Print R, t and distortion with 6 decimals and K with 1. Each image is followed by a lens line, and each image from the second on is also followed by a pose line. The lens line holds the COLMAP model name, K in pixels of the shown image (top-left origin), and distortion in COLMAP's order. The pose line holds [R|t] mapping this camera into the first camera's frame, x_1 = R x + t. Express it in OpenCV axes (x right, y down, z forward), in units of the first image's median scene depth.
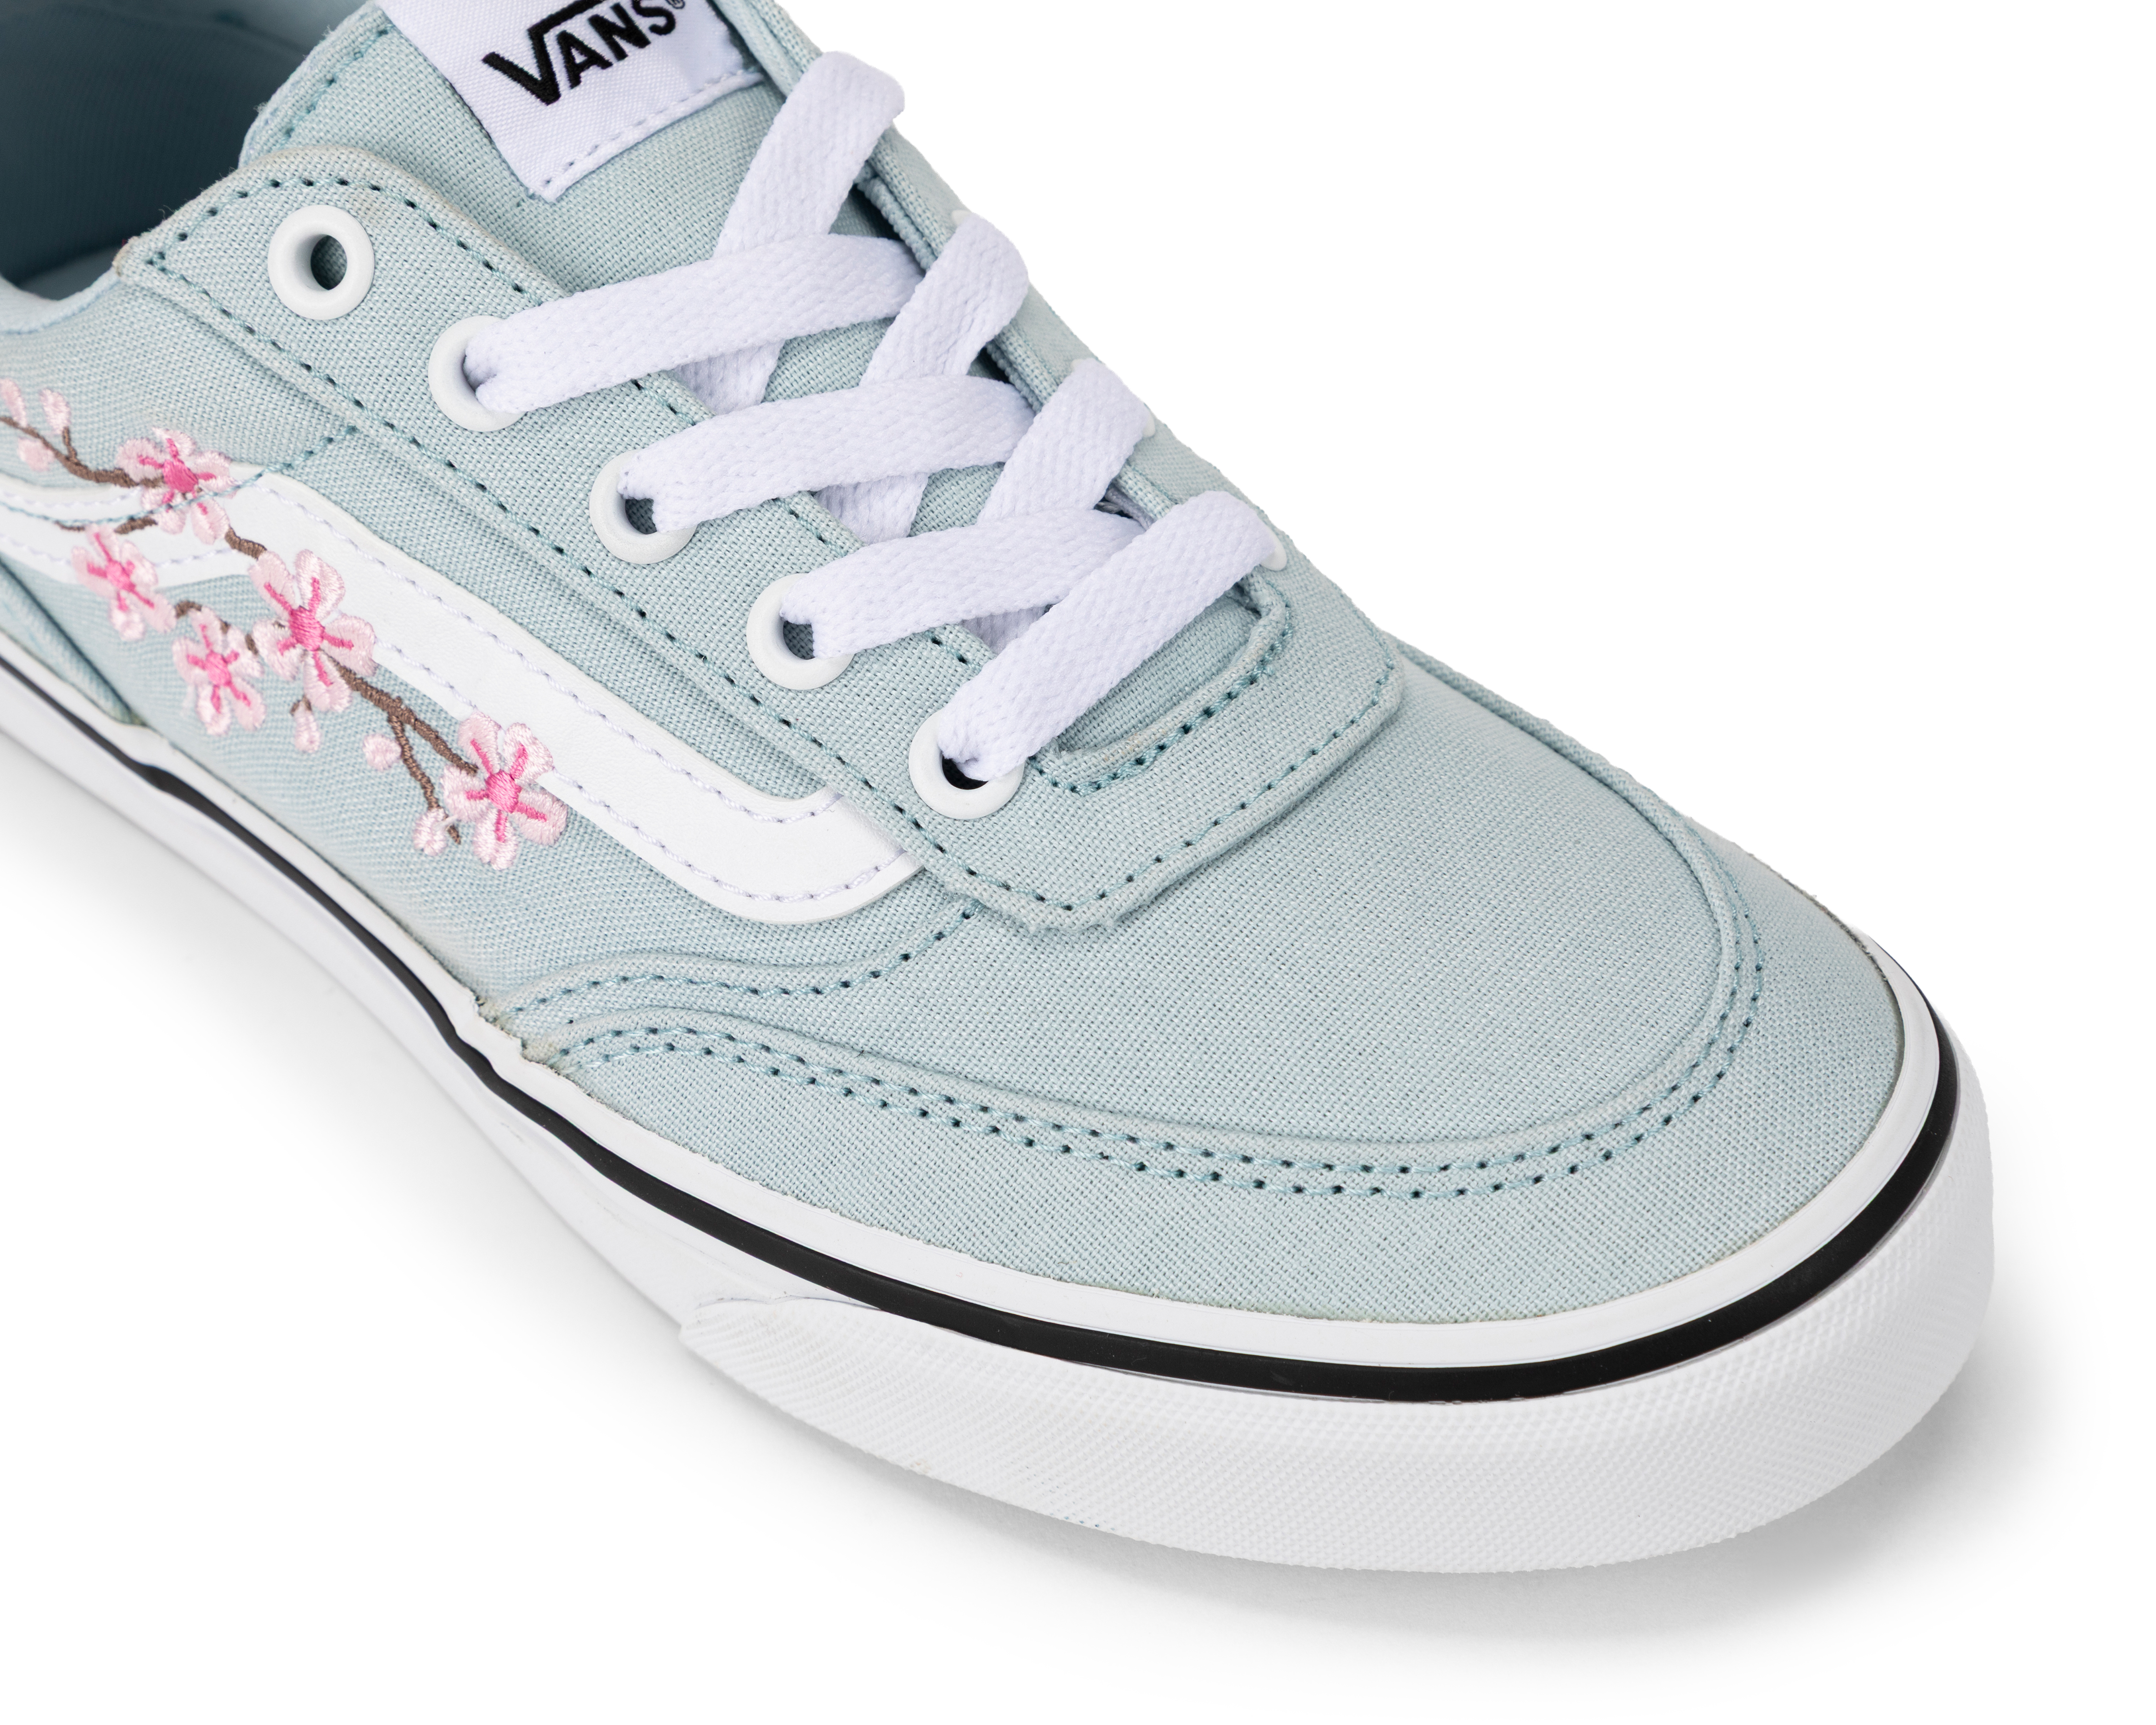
lens RADIAL K [[4794.2, 0, 1078.0], [0, 4794.2, 862.5], [0, 0, 1]] dist [-0.173019, -0.277375]
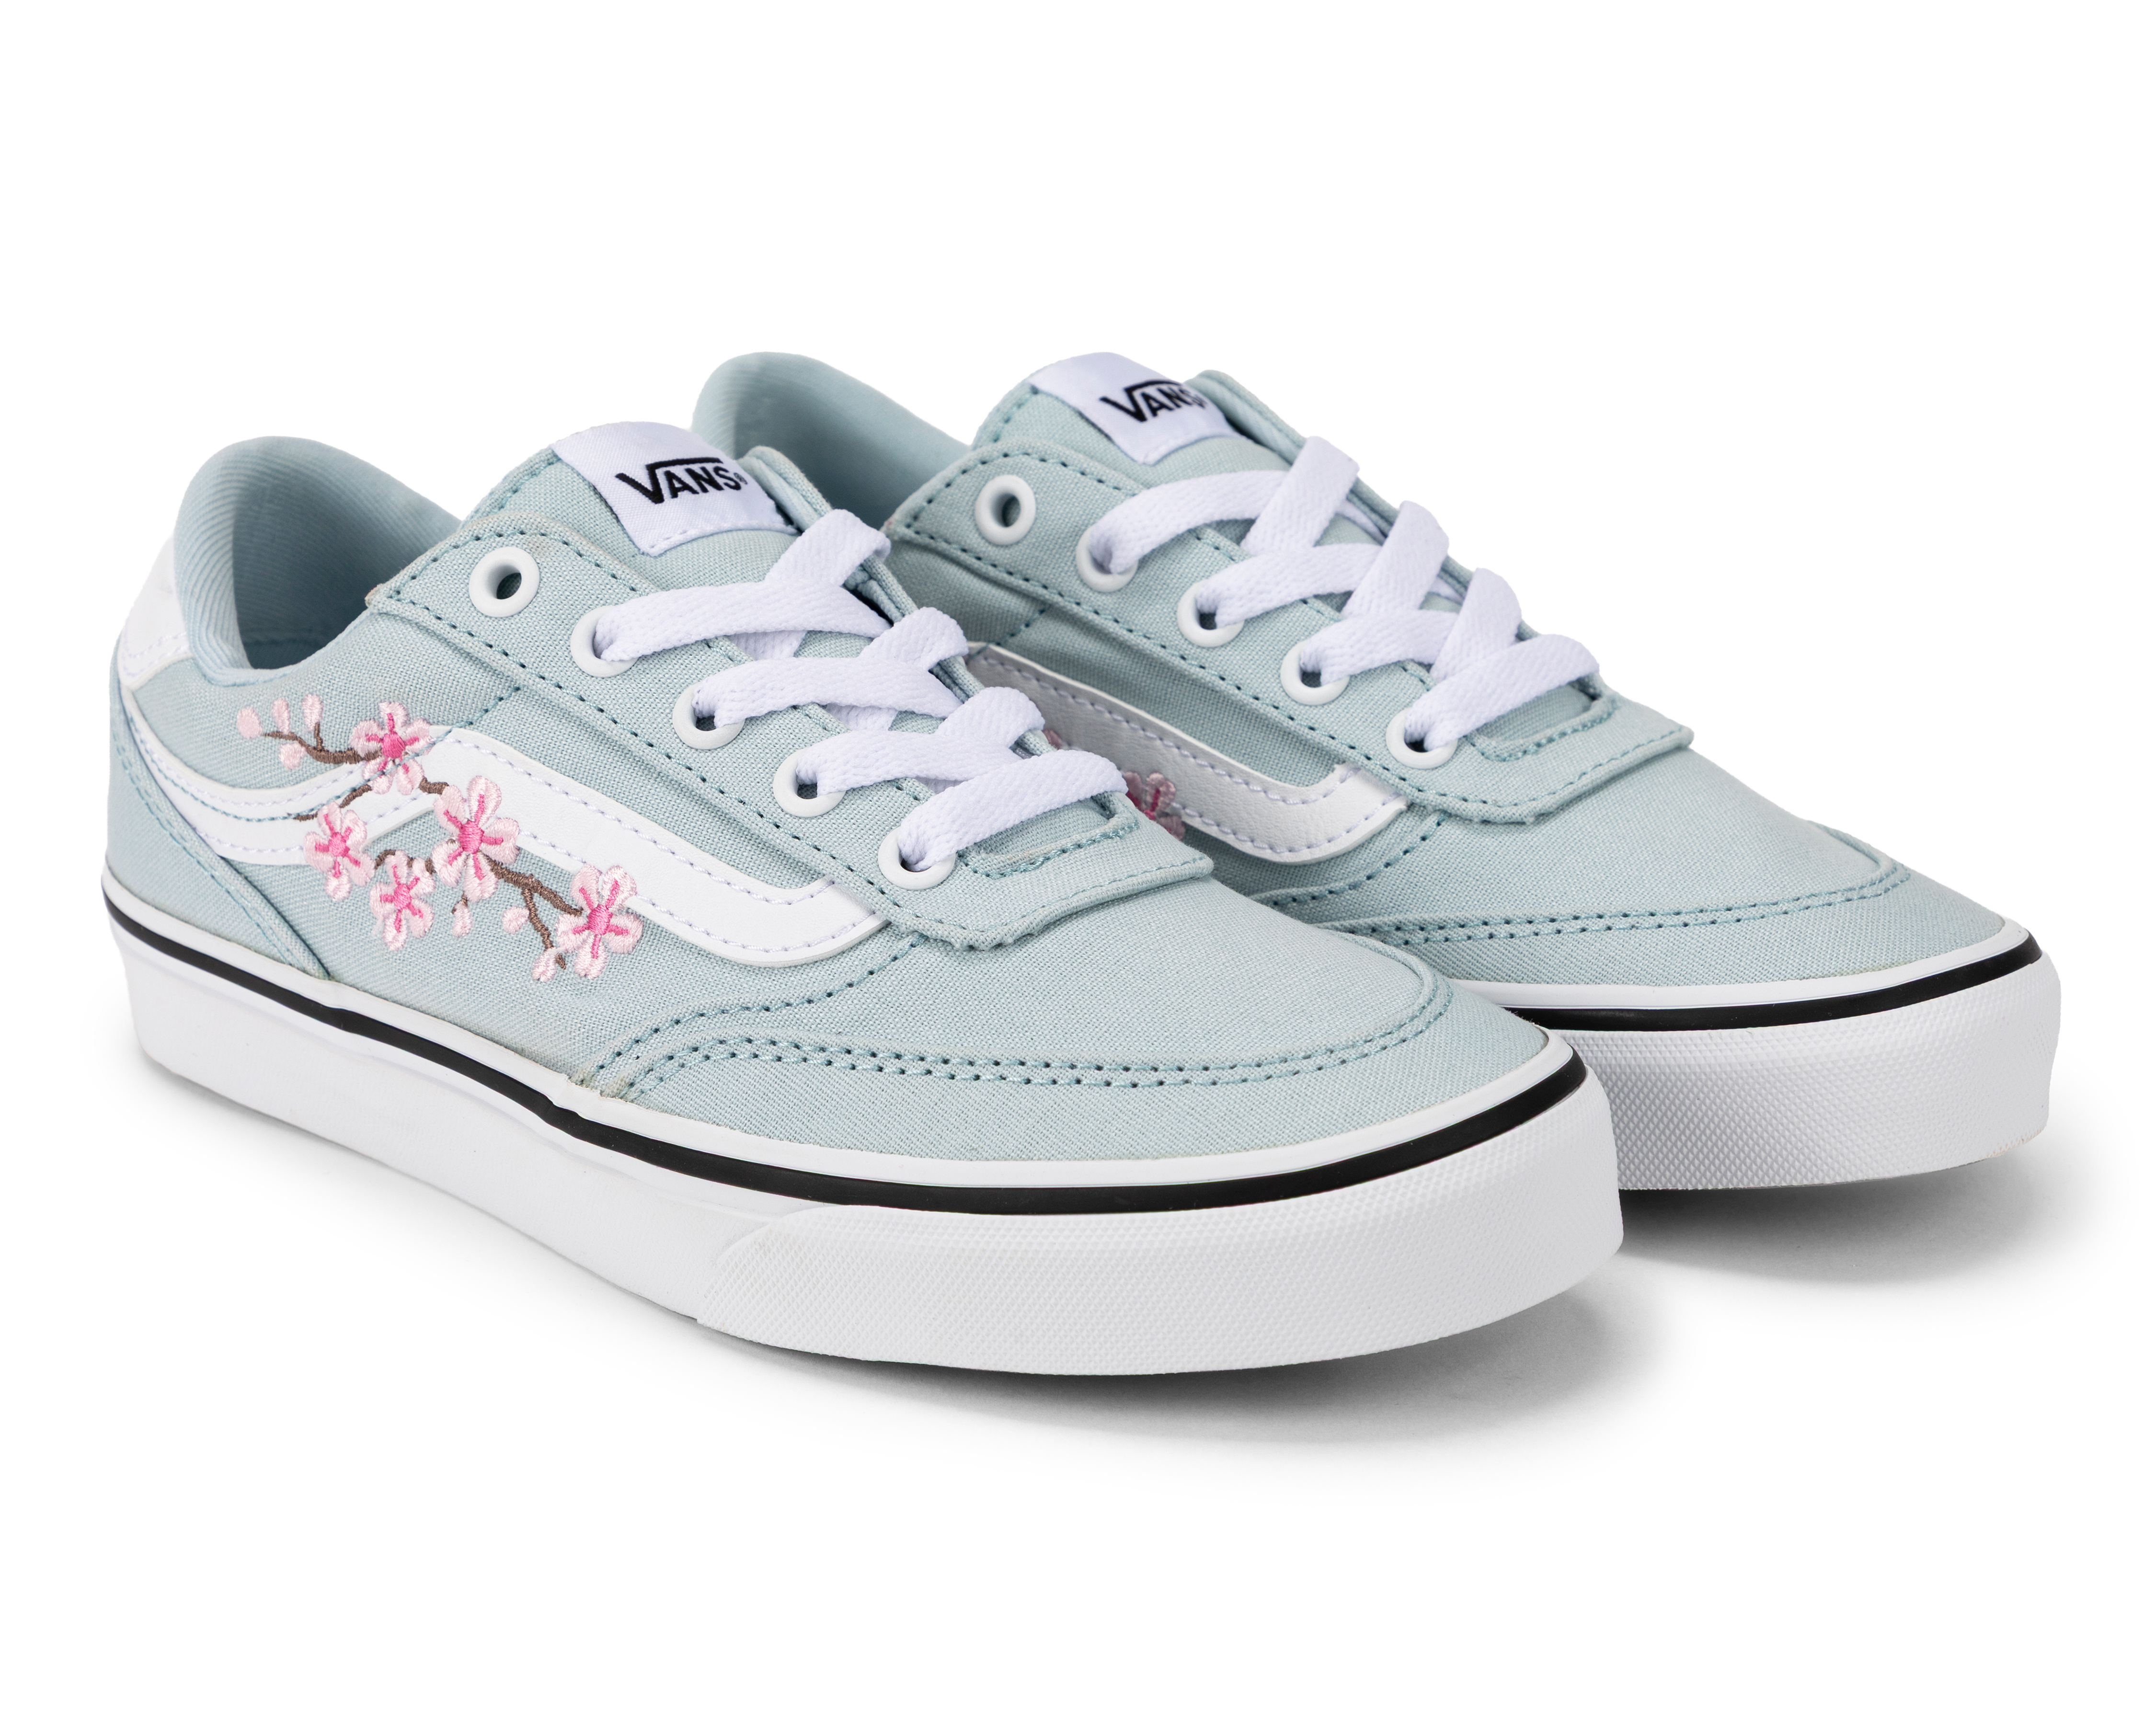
lens RADIAL K [[5347.0, 0, 1078.0], [0, 5347.0, 862.5], [0, 0, 1]] dist [-0.640088, -0.100170]
pose [[0.999704, 0.023311, 0.006911, 0.014981], [-0.017471, 0.886395, -0.462599, 0.725335], [-0.016910, 0.462342, 0.886540, -0.460273]]
